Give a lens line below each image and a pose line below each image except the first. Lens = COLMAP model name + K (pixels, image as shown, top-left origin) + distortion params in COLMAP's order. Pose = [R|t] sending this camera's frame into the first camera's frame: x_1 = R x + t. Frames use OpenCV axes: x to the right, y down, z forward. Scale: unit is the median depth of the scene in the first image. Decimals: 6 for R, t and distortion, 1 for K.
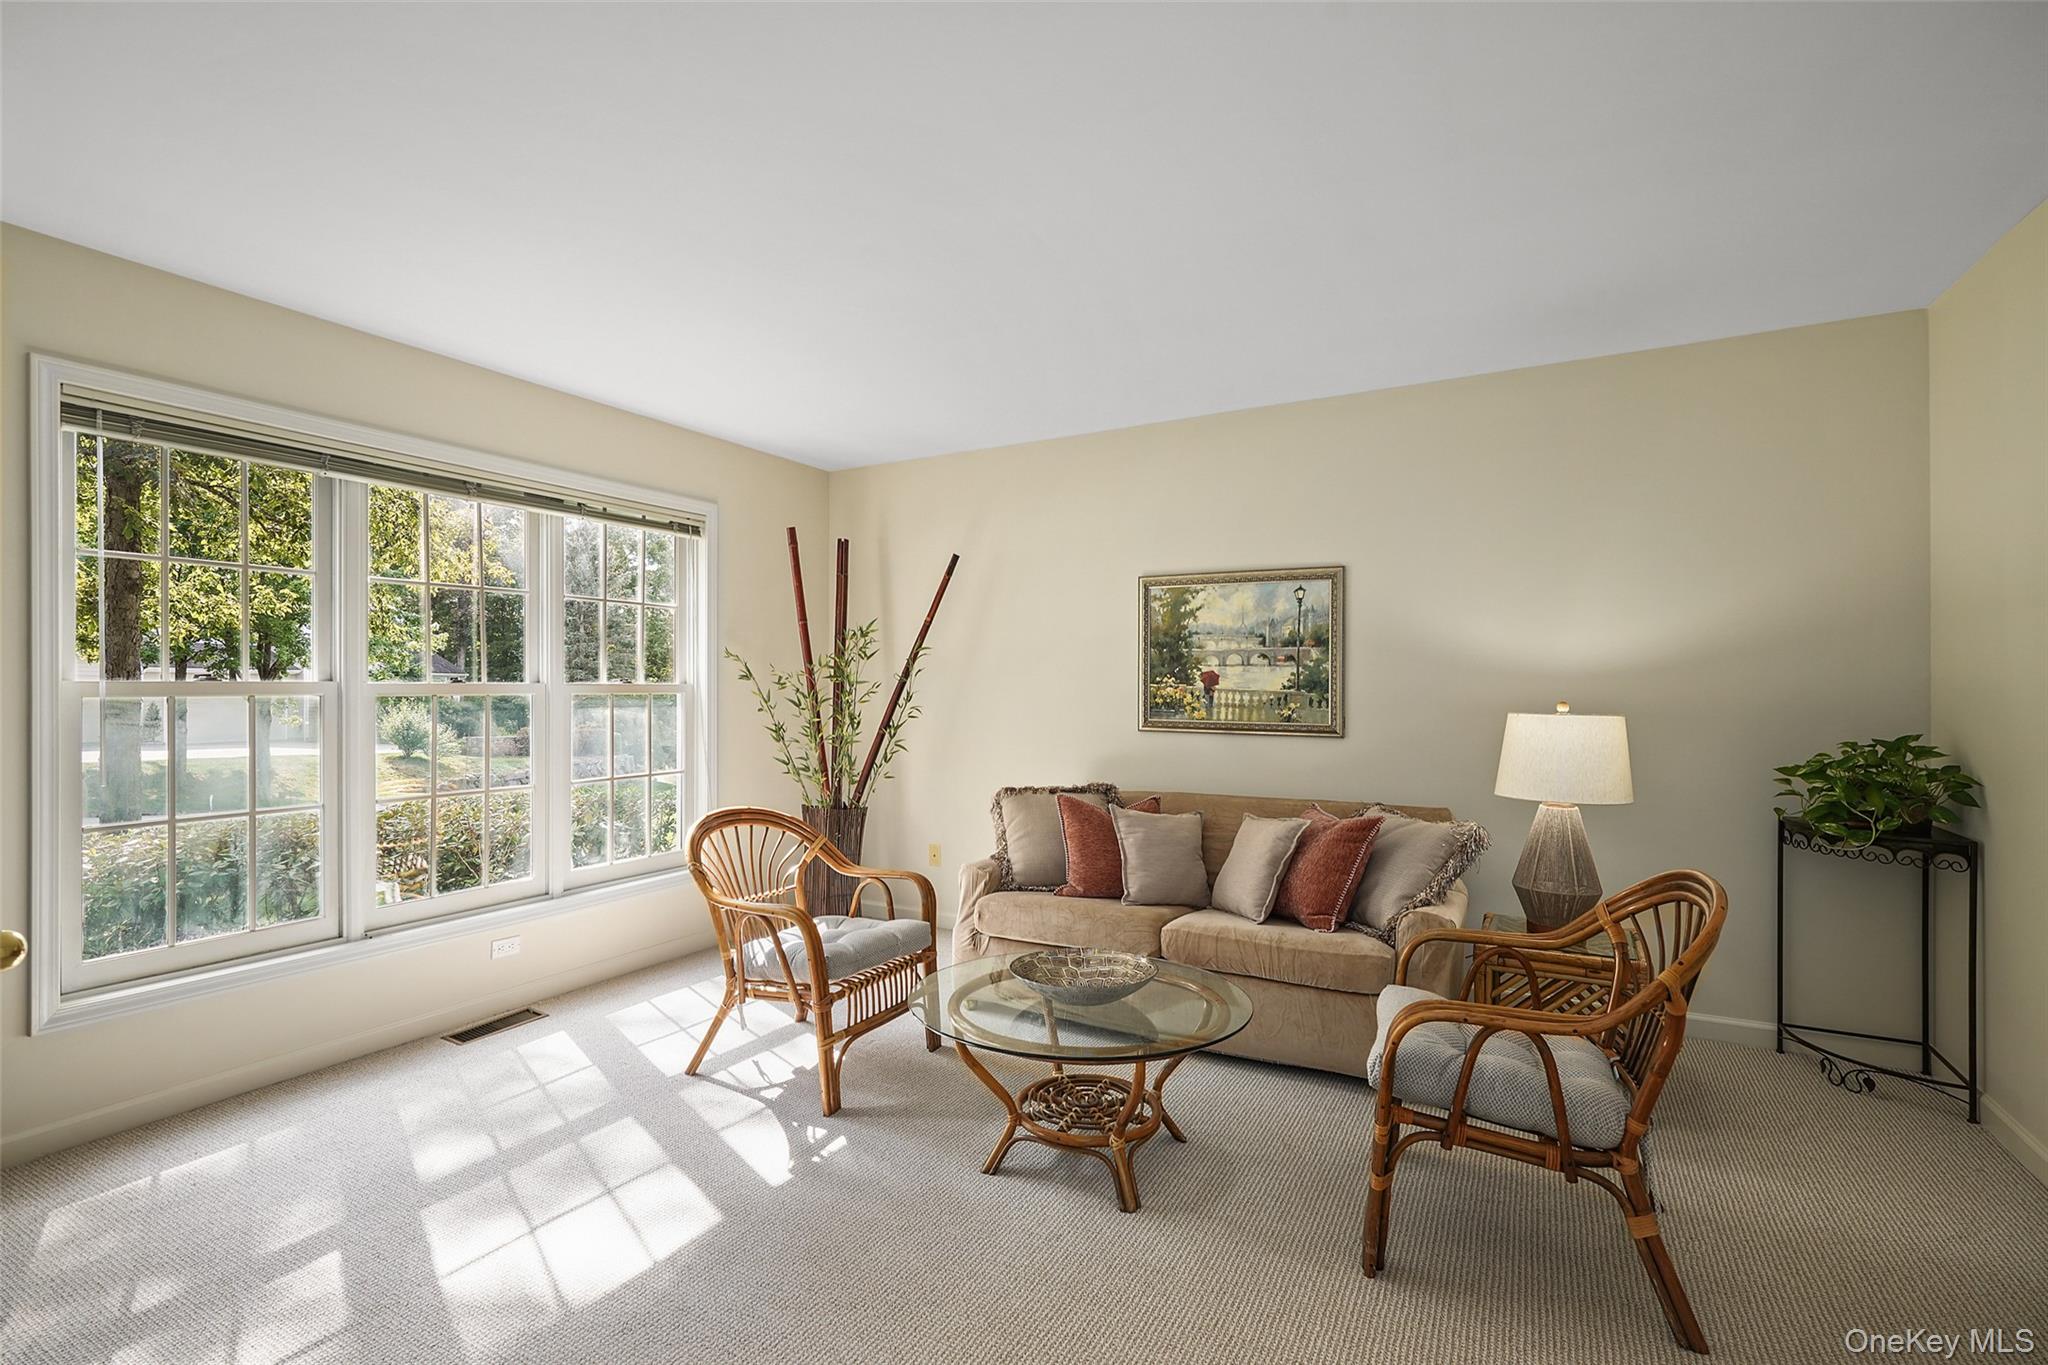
lens RADIAL K [[935.1, 0, 1019.1], [0, 935.1, 686.6], [0, 0, 1]] dist [-0.004550, -0.000163]
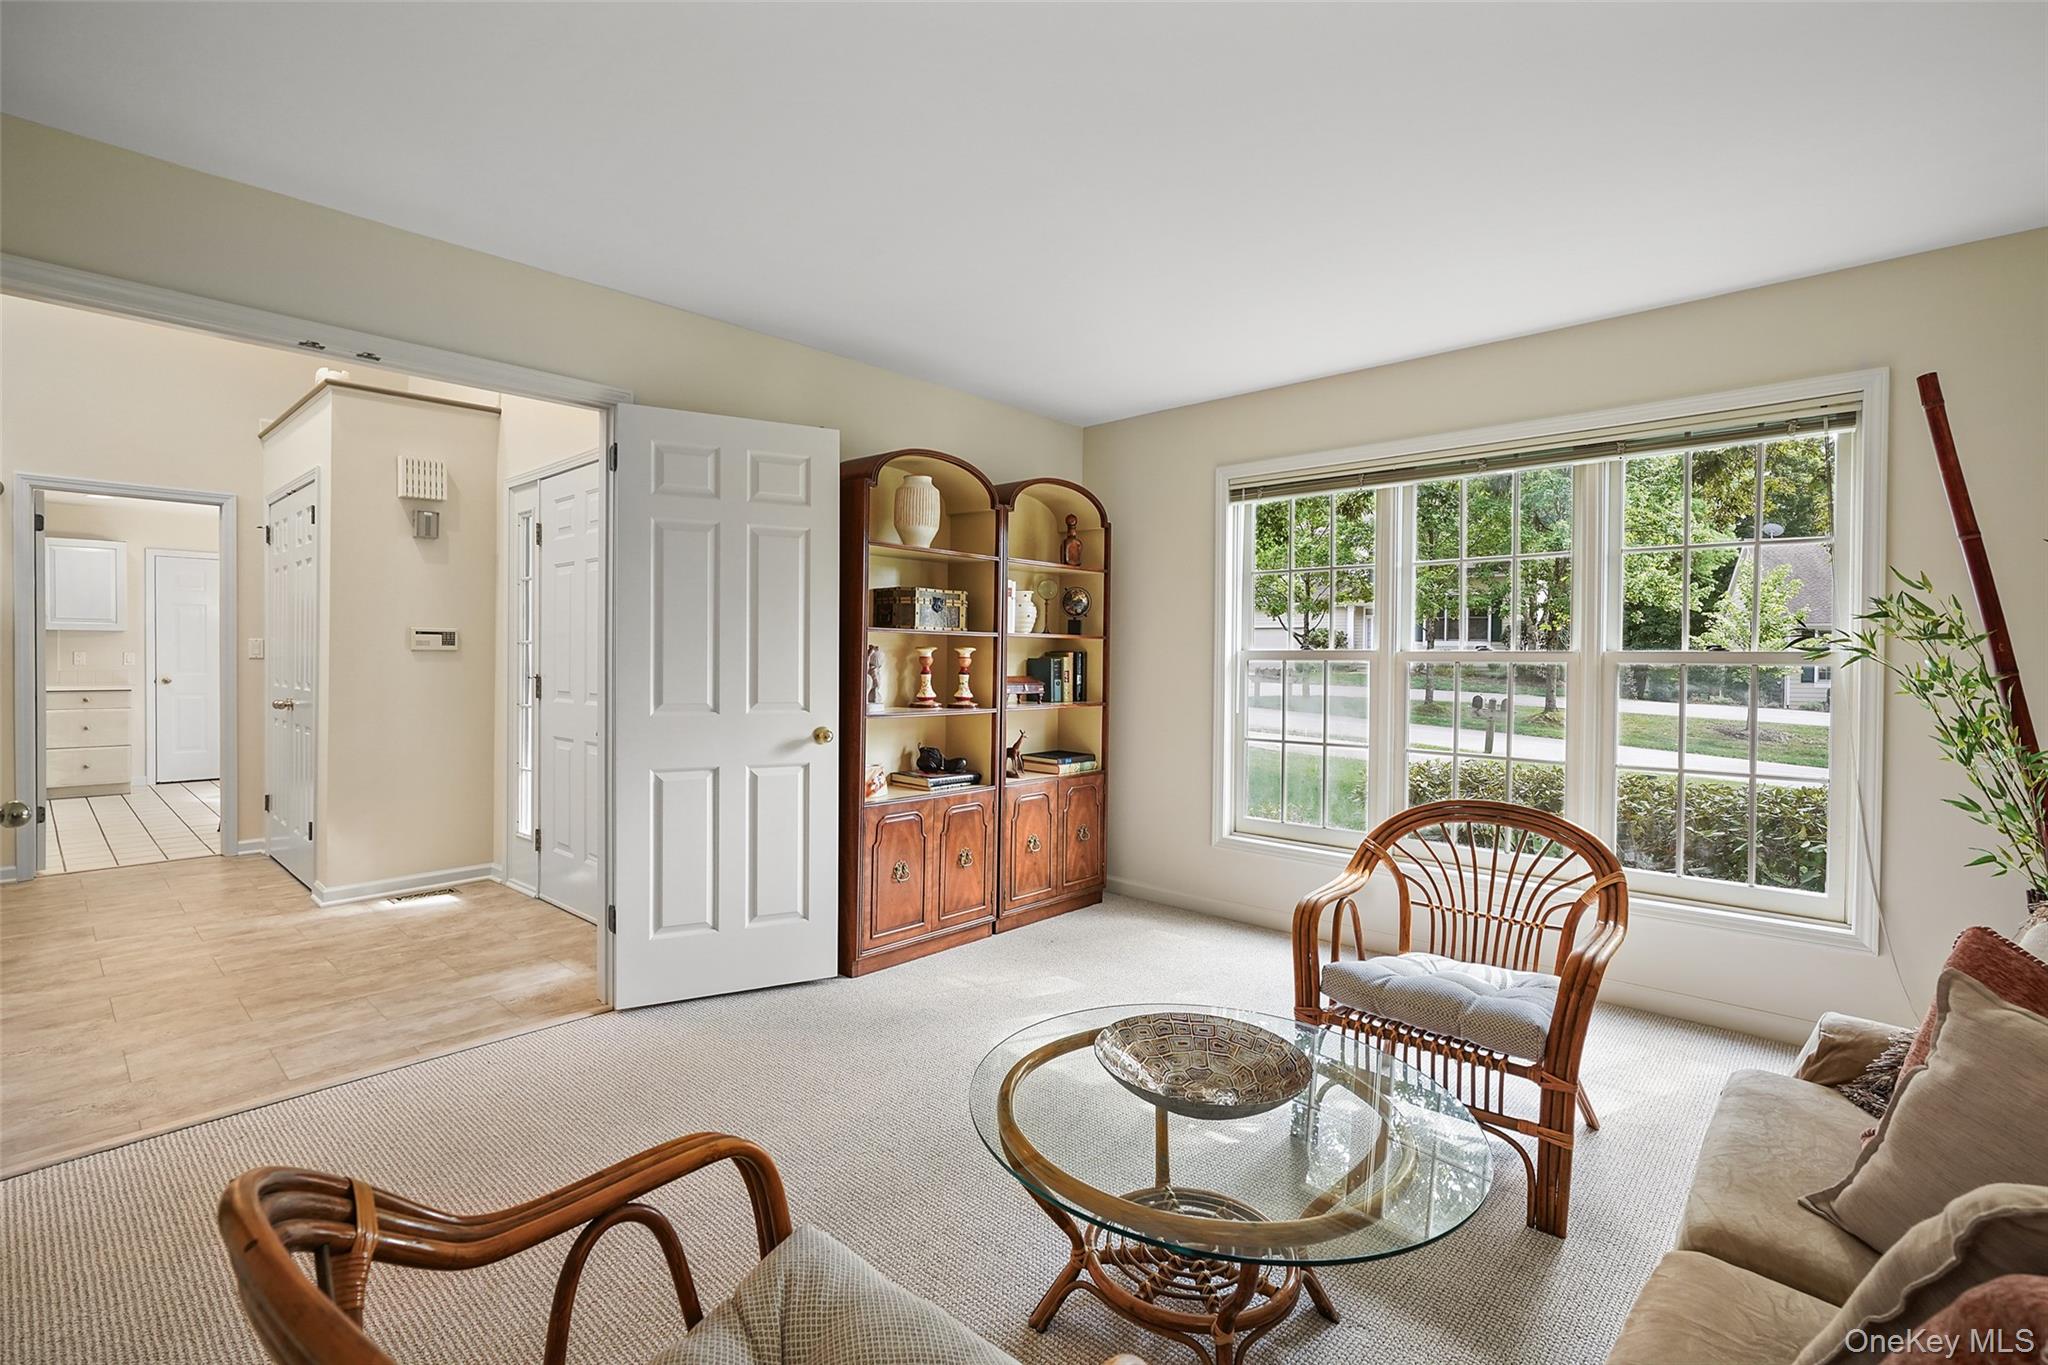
lens RADIAL K [[933.8, 0, 1030.8], [0, 933.8, 678.9], [0, 0, 1]] dist [-0.001063, 0.000494]
pose [[-0.240992, 0.001577, -0.970526, 0.667708], [-0.019070, 0.999798, 0.006360, 0.037425], [0.970340, 0.020040, -0.240914, 0.941167]]
